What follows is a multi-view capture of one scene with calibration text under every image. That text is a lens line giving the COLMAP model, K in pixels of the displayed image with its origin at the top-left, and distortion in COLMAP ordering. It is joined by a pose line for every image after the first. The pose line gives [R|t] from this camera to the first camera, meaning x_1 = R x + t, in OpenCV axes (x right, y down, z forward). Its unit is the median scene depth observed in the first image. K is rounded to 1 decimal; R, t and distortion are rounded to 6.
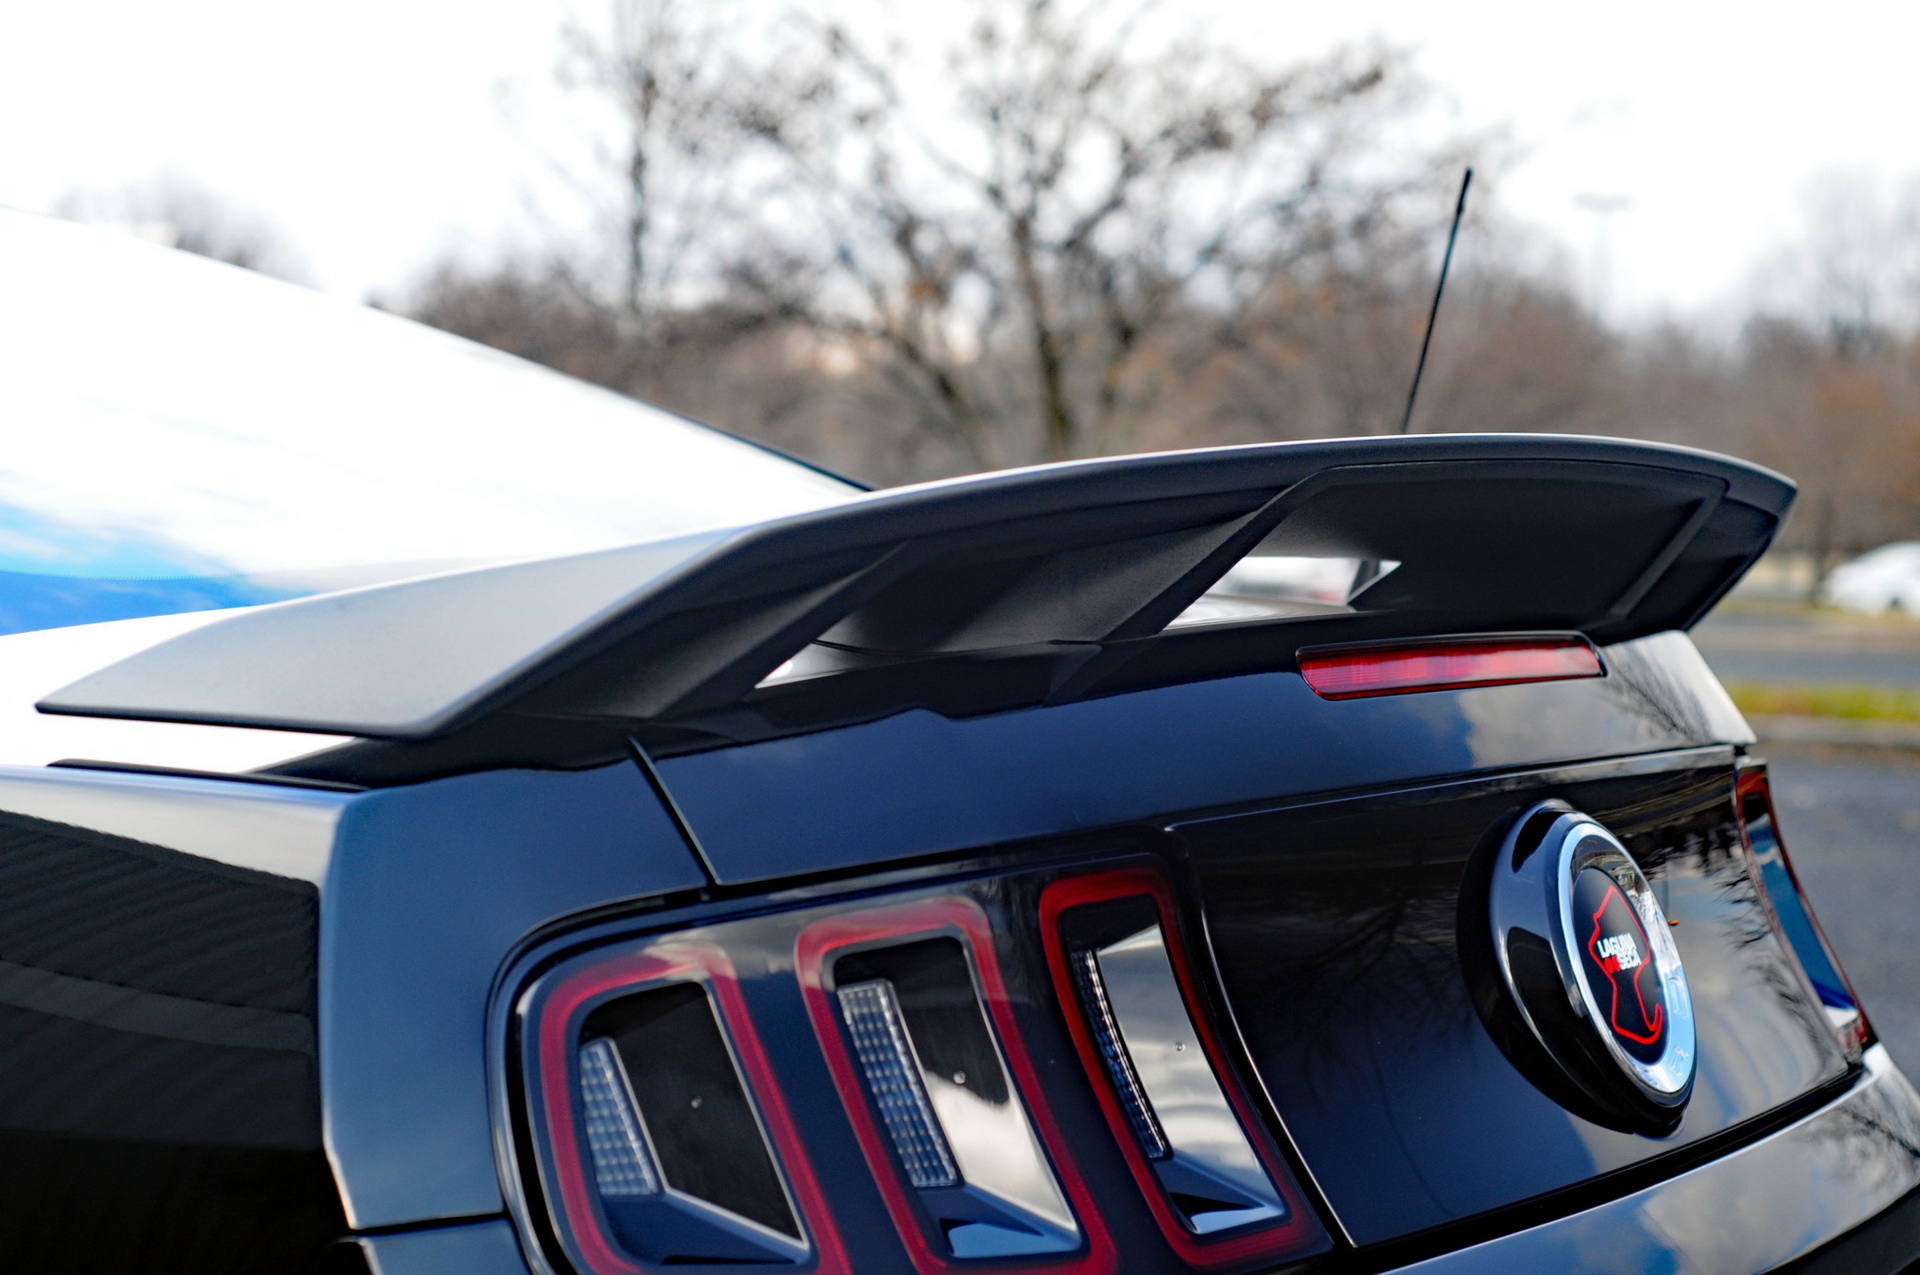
lens RADIAL K [[4262.0, 0, 960.0], [0, 4262.0, 637.5], [0, 0, 1]] dist [-0.034908, 0.009829]
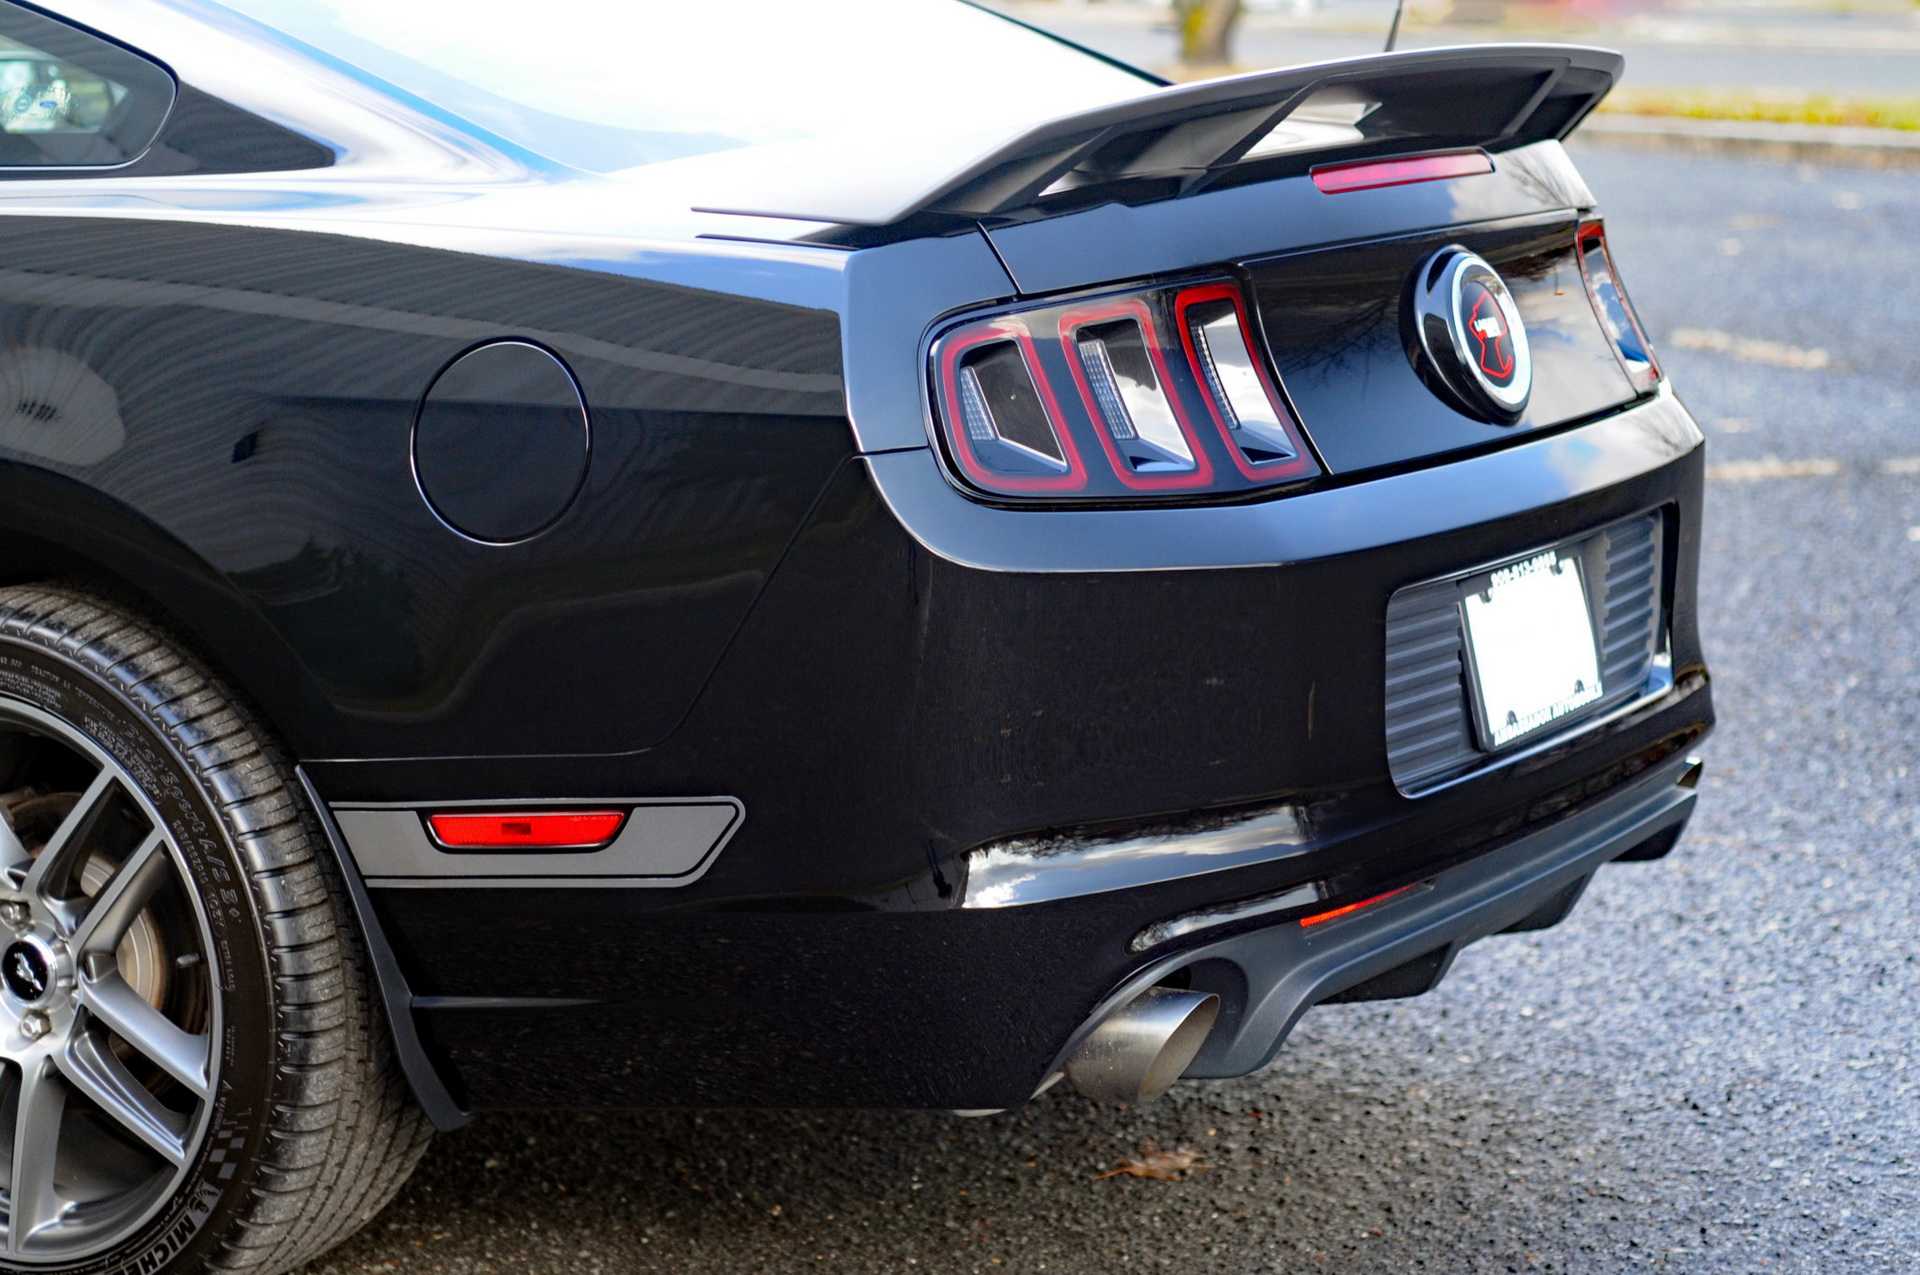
lens RADIAL K [[4262.0, 0, 960.0], [0, 4262.0, 637.5], [0, 0, 1]] dist [-0.034908, 0.009829]
pose [[0.999645, 0.000424, -0.026641, -0.029794], [0.003352, 0.989931, 0.141510, -0.067221], [0.026432, -0.141549, 0.989578, -1.037194]]
